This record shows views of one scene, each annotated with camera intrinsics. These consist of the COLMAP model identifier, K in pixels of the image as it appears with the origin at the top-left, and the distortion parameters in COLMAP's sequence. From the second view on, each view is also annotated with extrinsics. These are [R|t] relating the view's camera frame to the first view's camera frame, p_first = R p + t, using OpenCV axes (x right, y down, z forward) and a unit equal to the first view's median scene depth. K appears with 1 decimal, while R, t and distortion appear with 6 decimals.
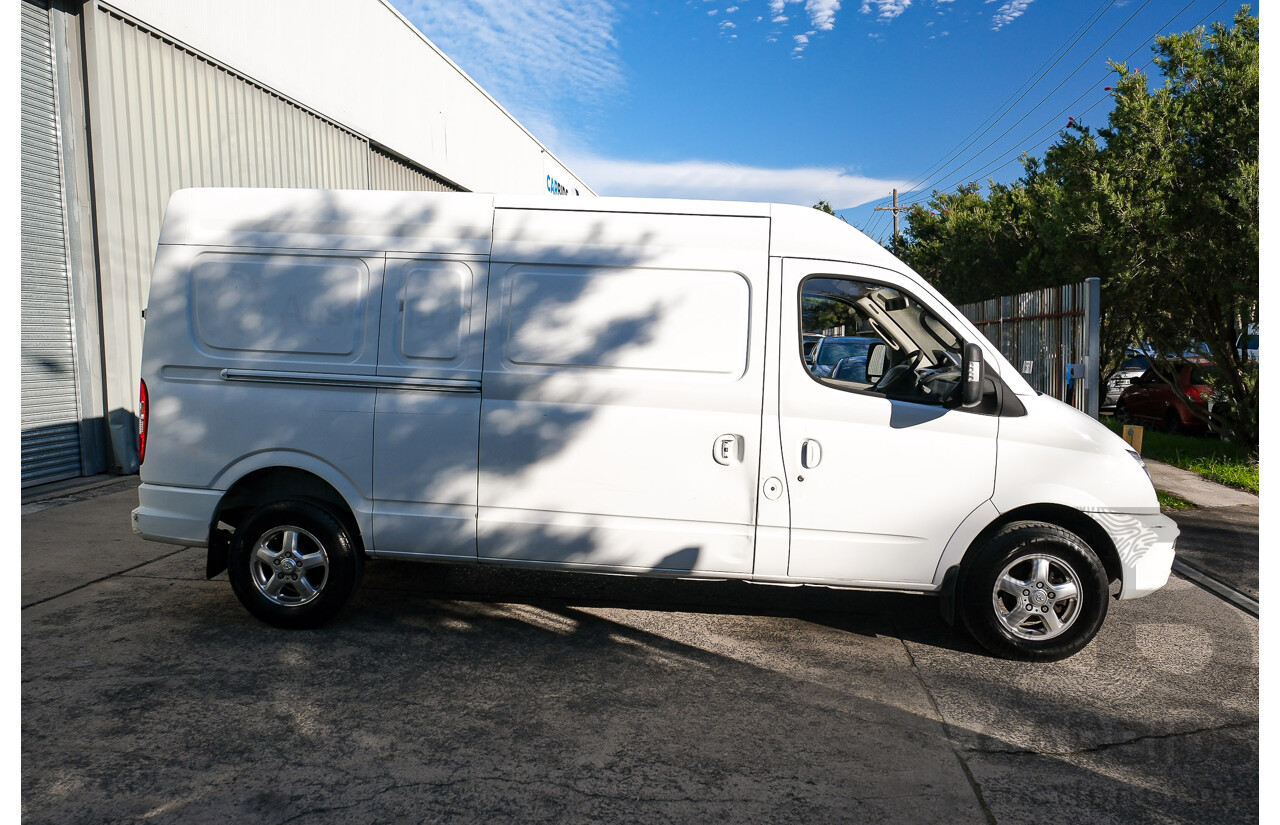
lens RADIAL K [[896.3, 0, 588.1], [0, 896.3, 407.2], [0, 0, 1]] dist [-0.007932, -0.003044]
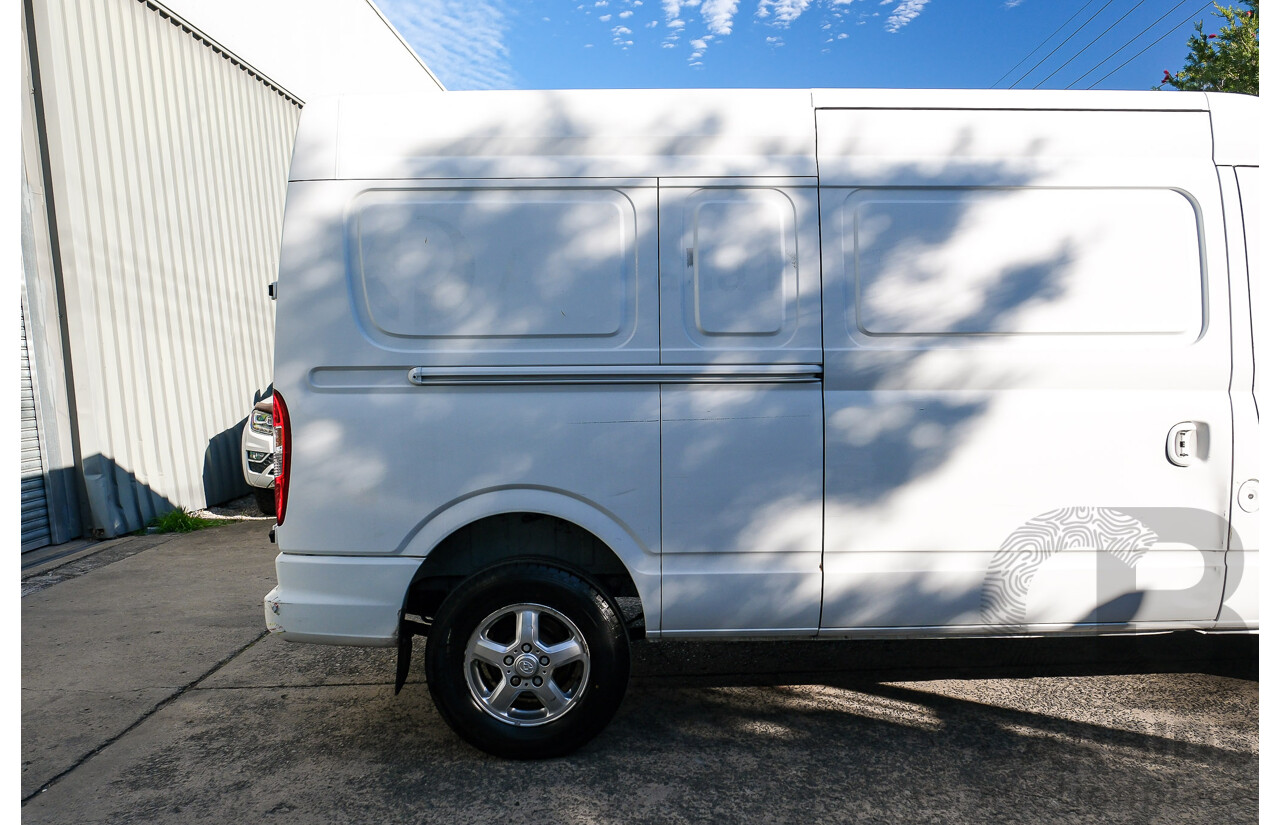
lens RADIAL K [[954.5, 0, 640.0], [0, 954.5, 412.5], [0, 0, 1]] dist [-0.010677, -0.005423]
pose [[0.992845, -0.057695, 0.104548, -0.318849], [0.059137, 0.998192, -0.010741, 0.005477], [-0.103739, 0.016847, 0.994462, 0.299131]]
